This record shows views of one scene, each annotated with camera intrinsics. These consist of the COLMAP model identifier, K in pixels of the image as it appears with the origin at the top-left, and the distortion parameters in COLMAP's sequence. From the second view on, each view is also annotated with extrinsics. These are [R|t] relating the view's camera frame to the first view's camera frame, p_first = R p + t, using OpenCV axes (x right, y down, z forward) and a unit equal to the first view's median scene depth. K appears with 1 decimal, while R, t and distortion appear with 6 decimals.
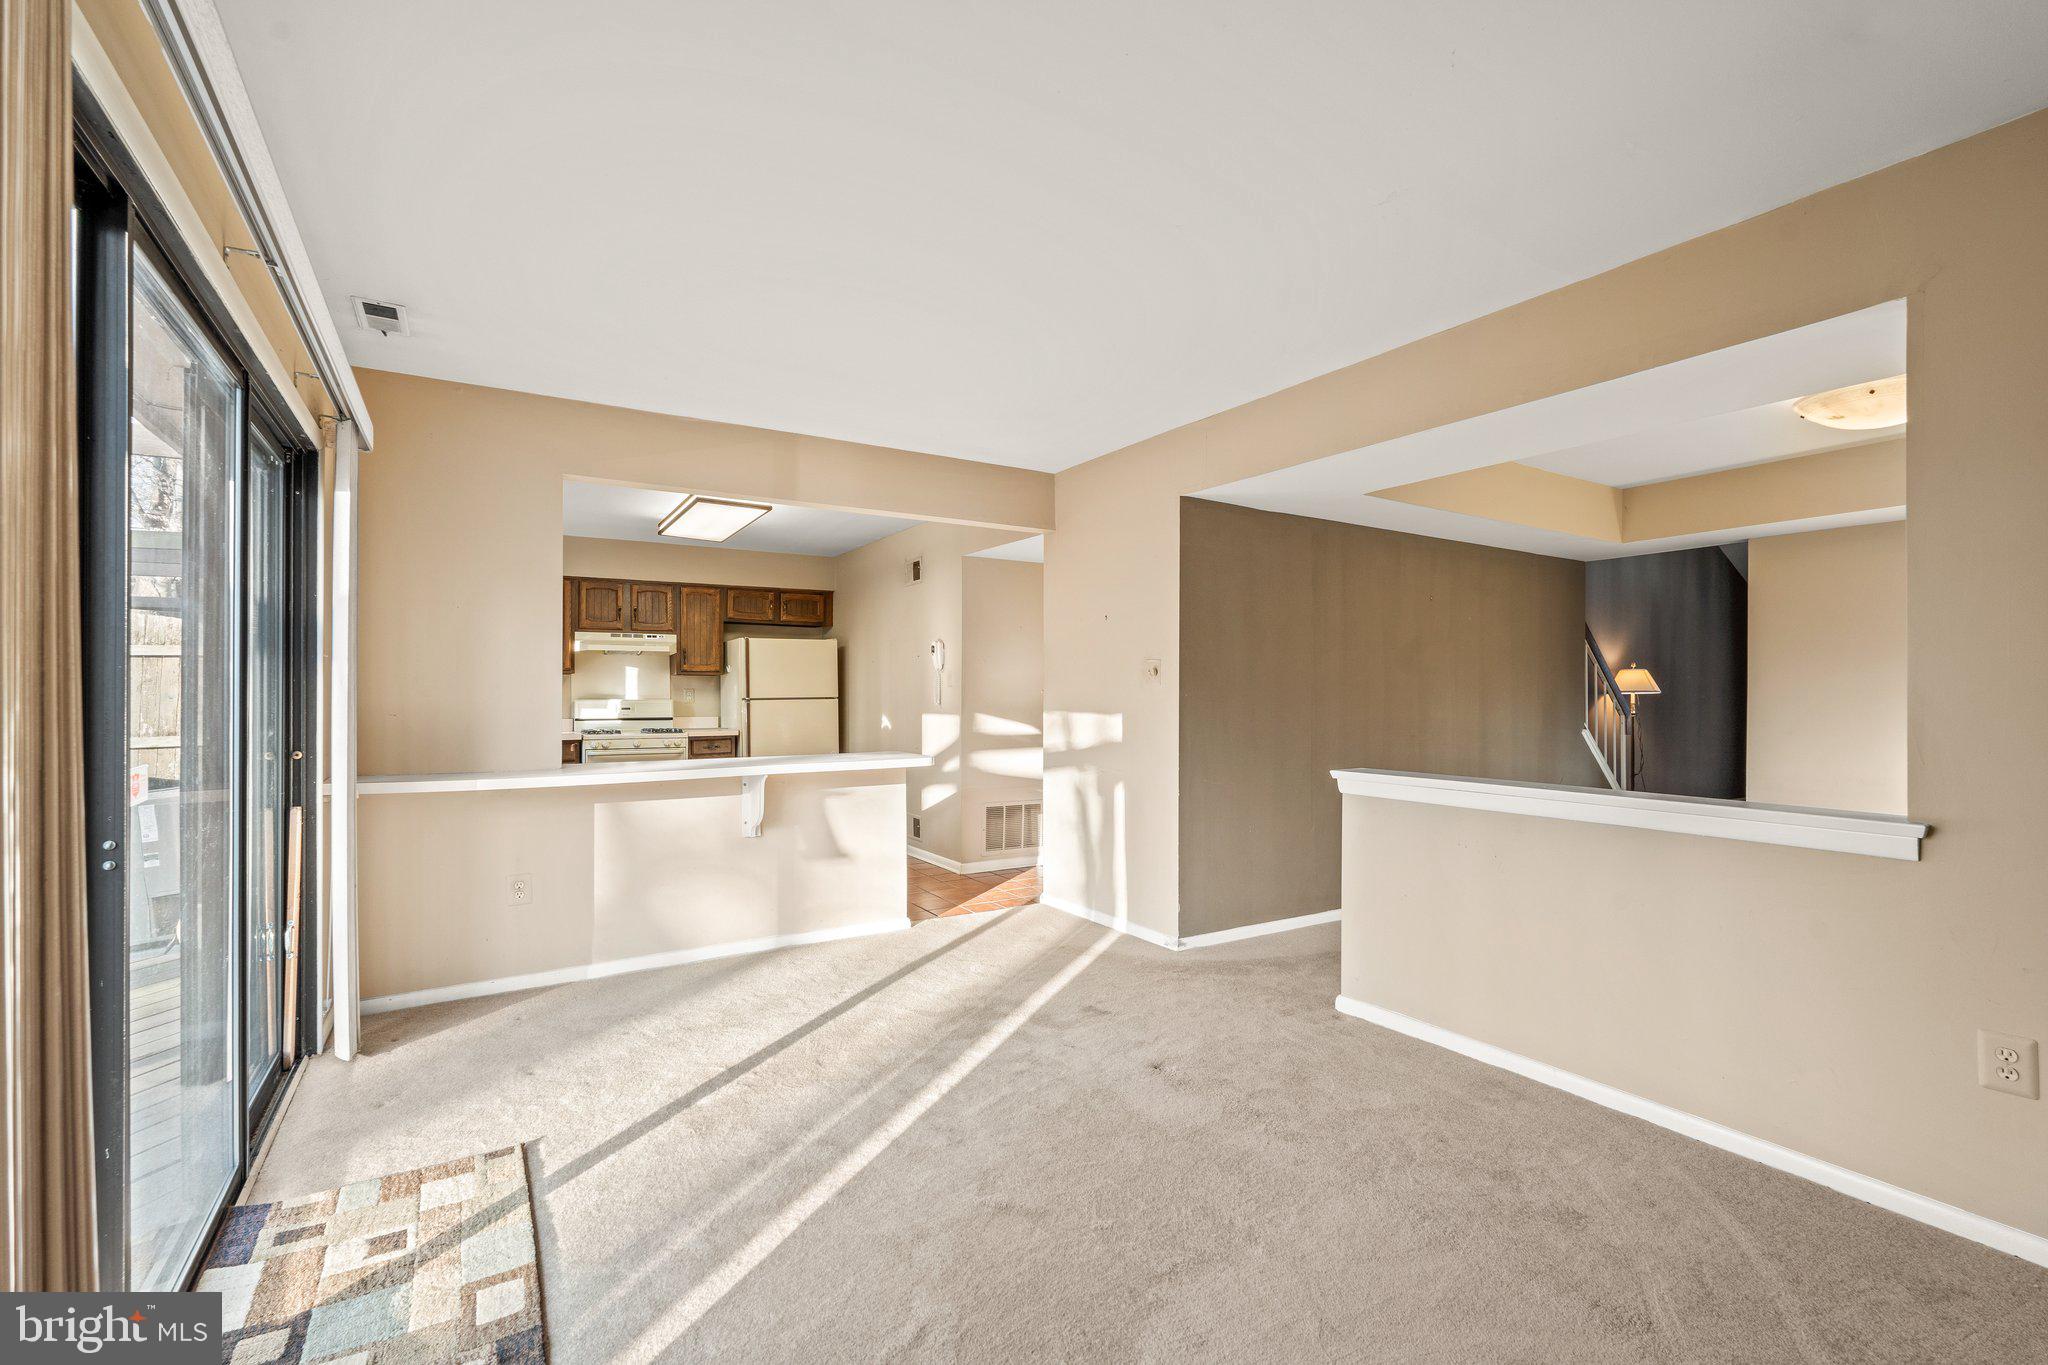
lens RADIAL K [[905.2, 0, 1060.1], [0, 905.2, 689.7], [0, 0, 1]] dist [0.003382, 0.000966]
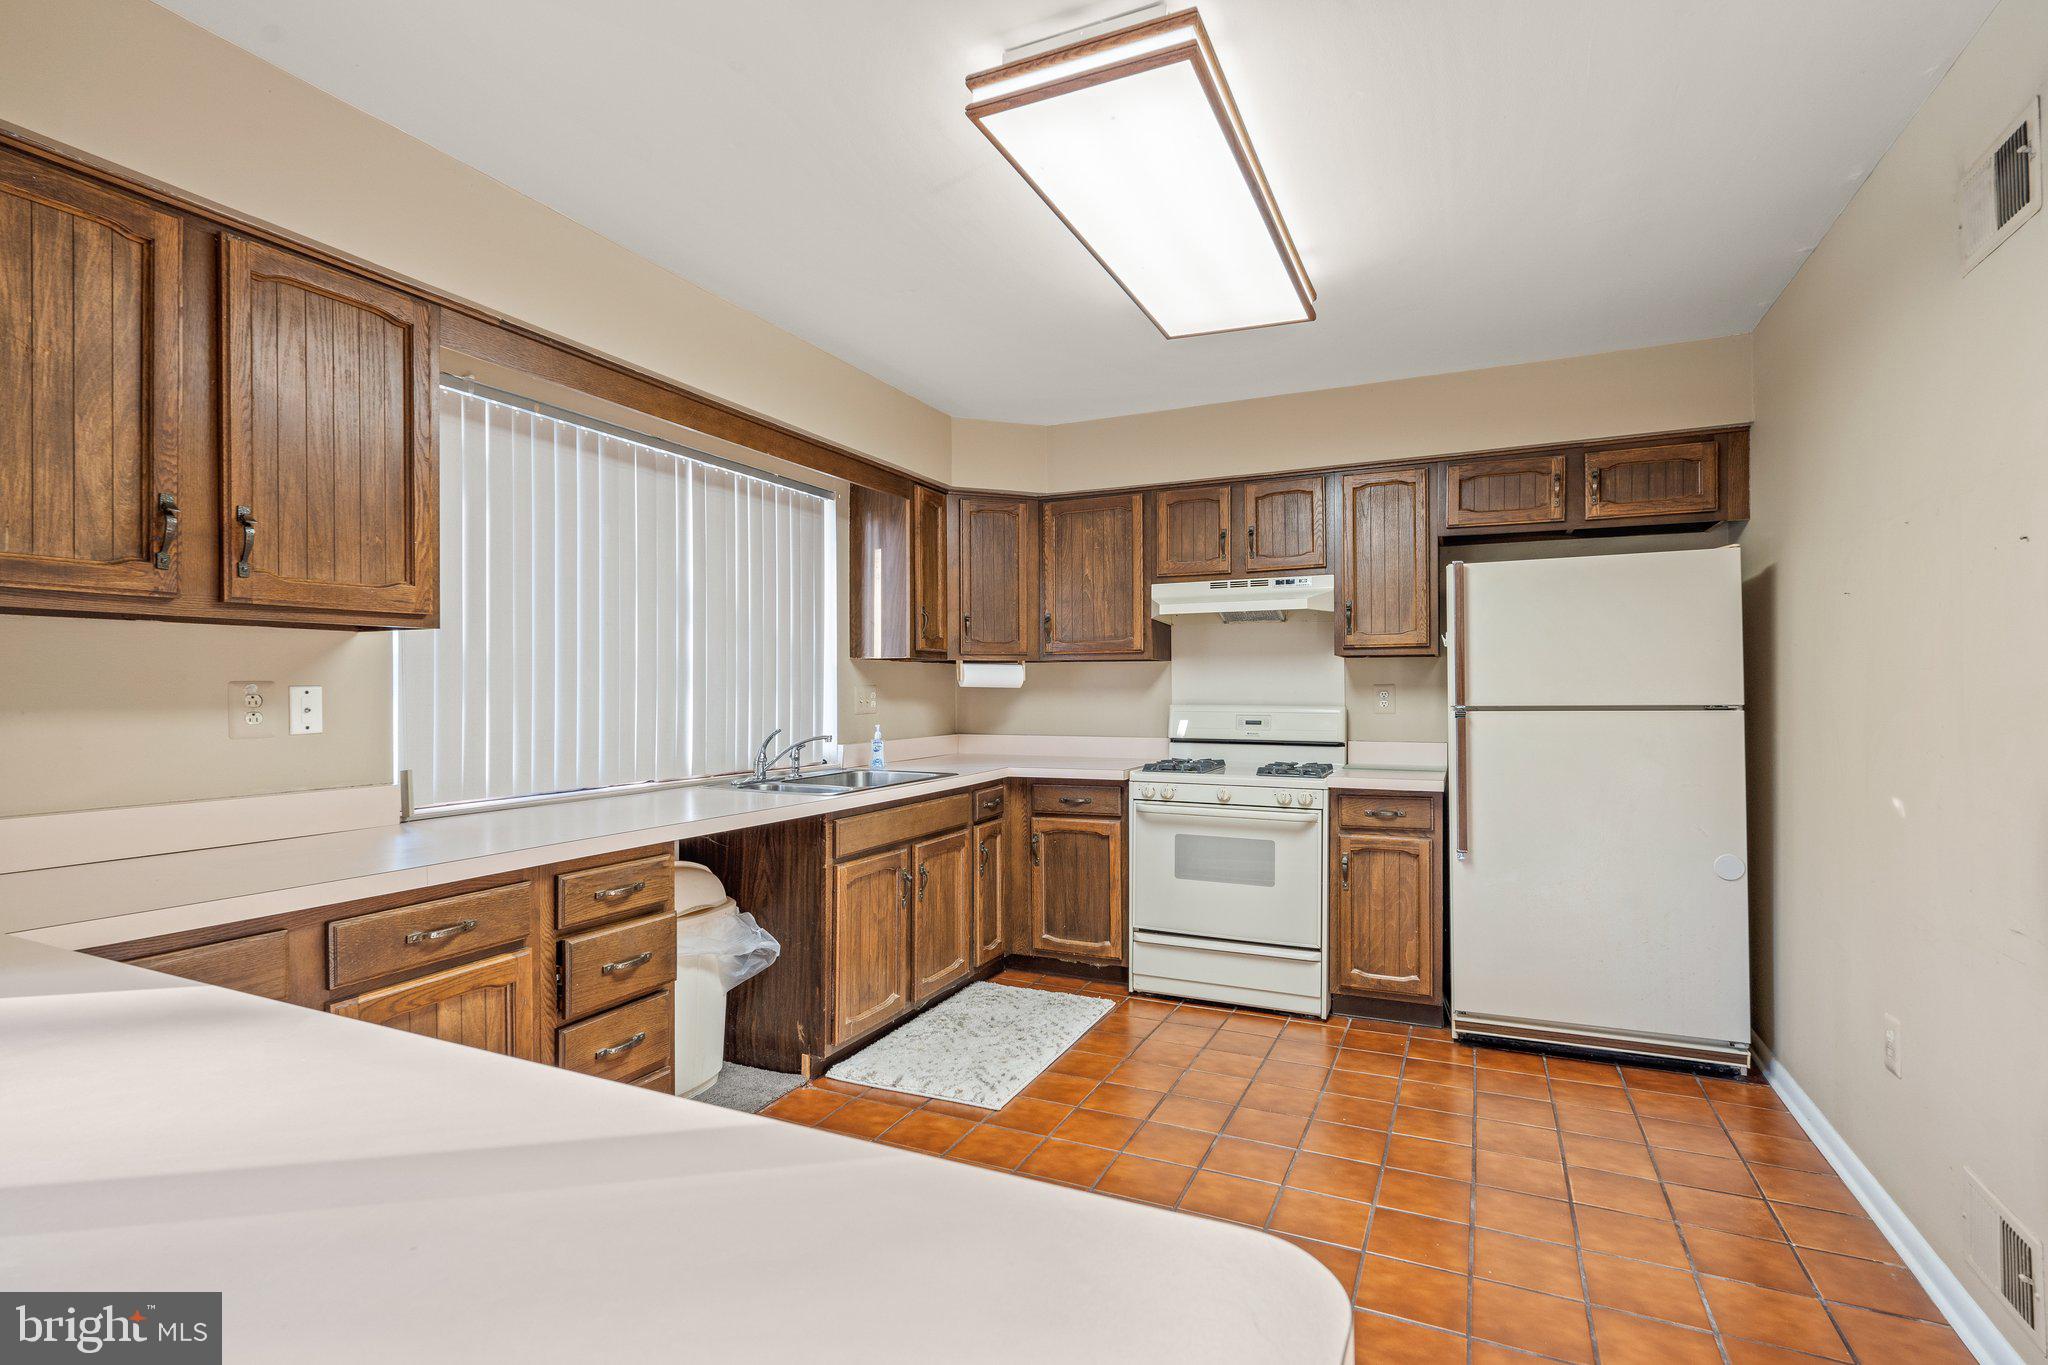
lens RADIAL K [[943.6, 0, 1007.1], [0, 943.6, 691.0], [0, 0, 1]] dist [-0.004885, 0.002595]
pose [[0.497203, -0.001290, -0.867633, -0.071186], [0.003706, 0.999993, 0.000636, 0.001290], [0.867626, -0.003531, 0.497205, 0.606494]]
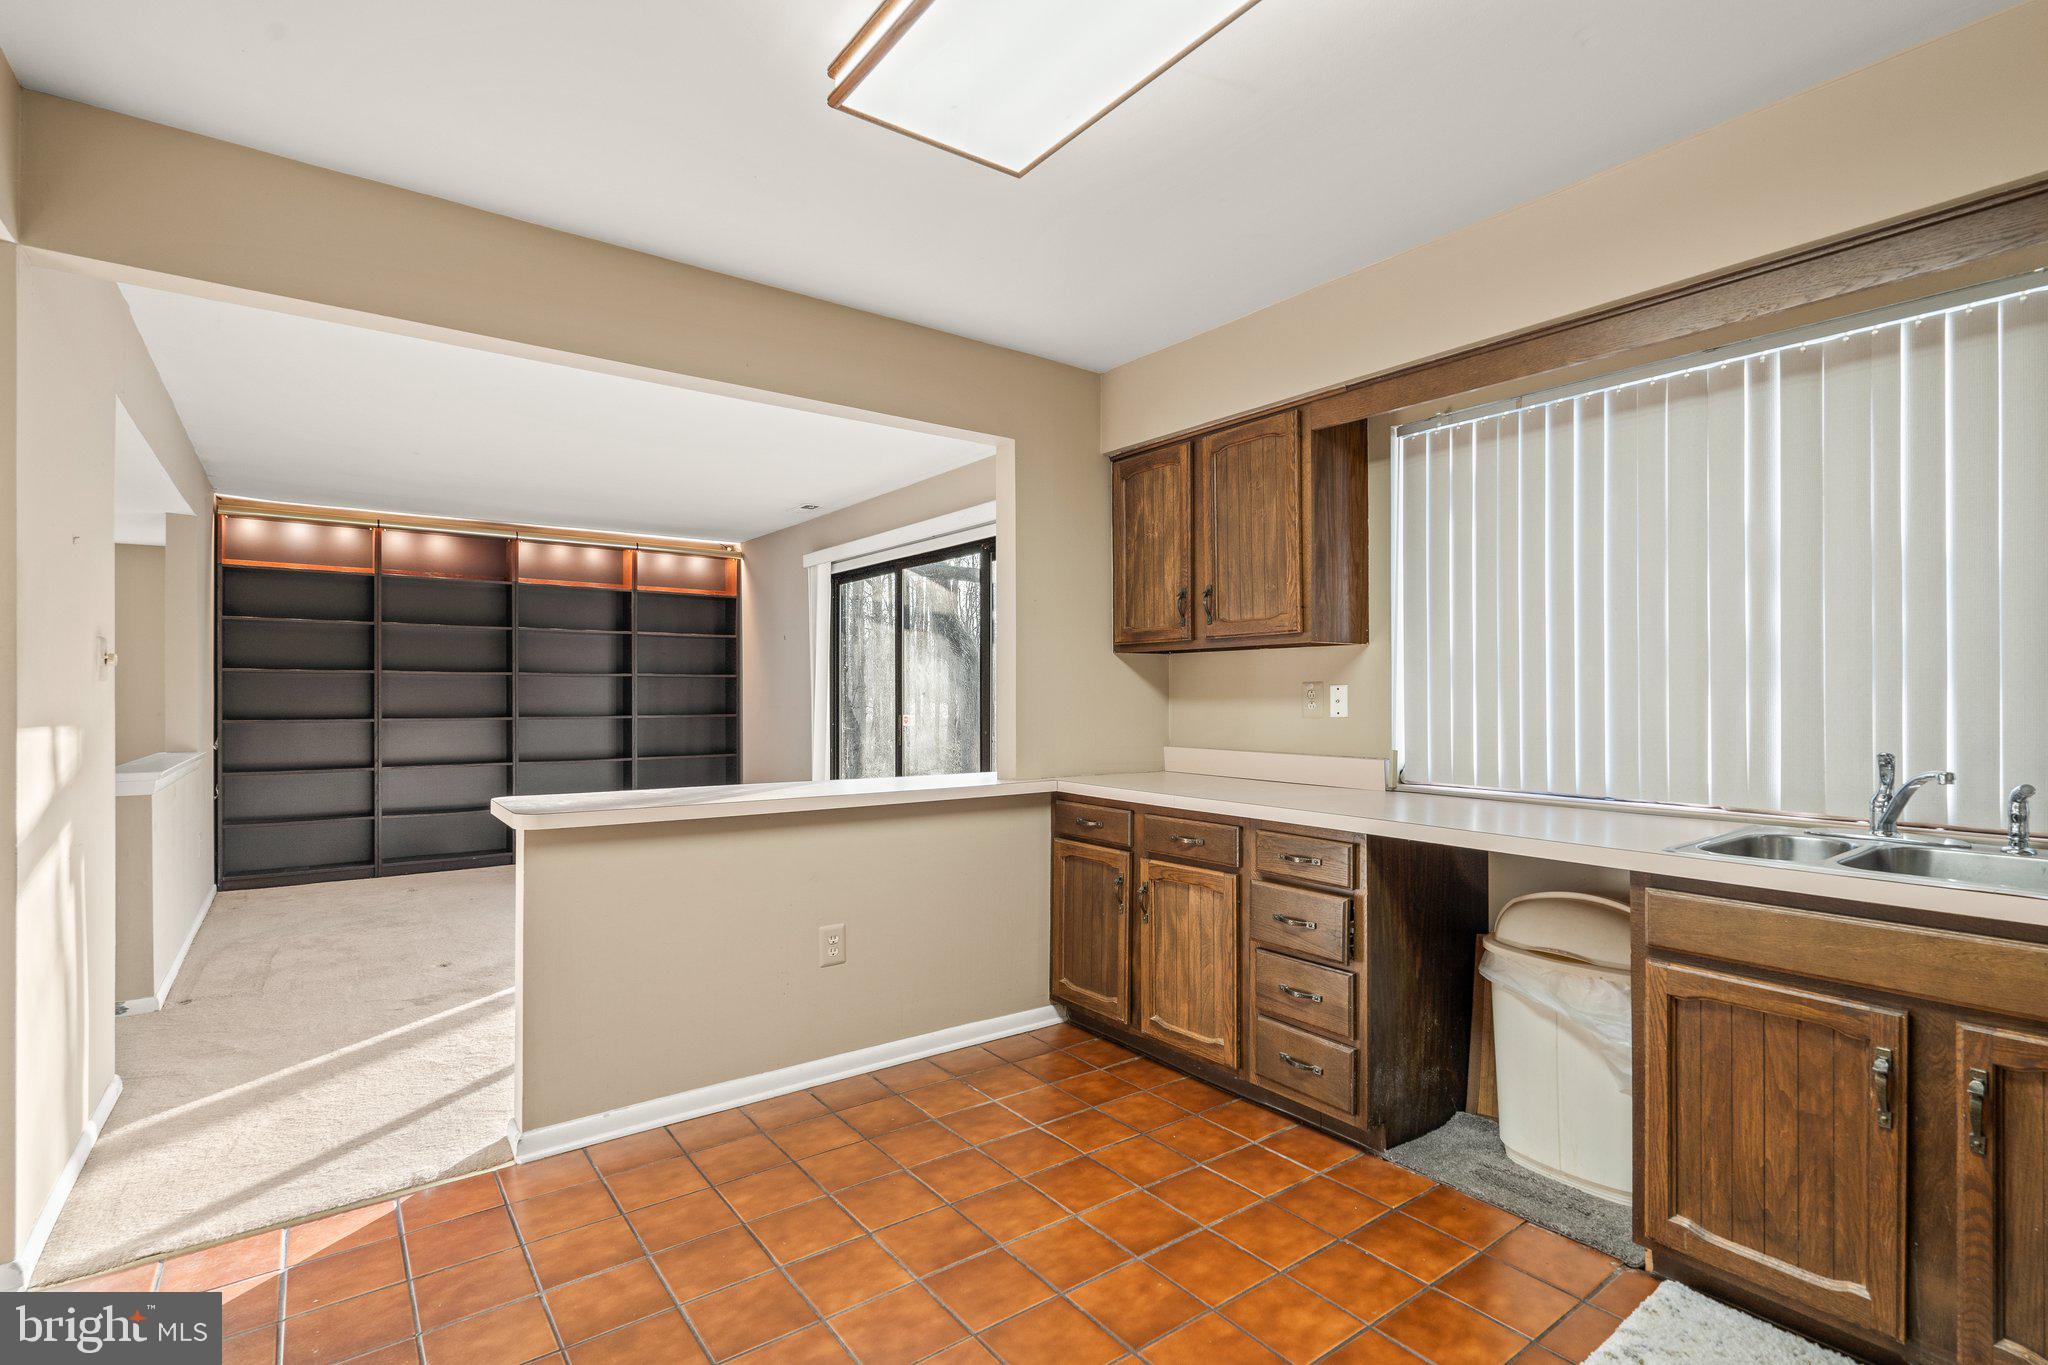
lens RADIAL K [[943.6, 0, 1018.3], [0, 943.6, 692.0], [0, 0, 1]] dist [-0.004885, 0.002595]
pose [[-0.998567, 0.000293, -0.053520, -0.265684], [0.000323, 1.000000, -0.000551, 0.002767], [0.053520, -0.000567, -0.998567, 0.982776]]
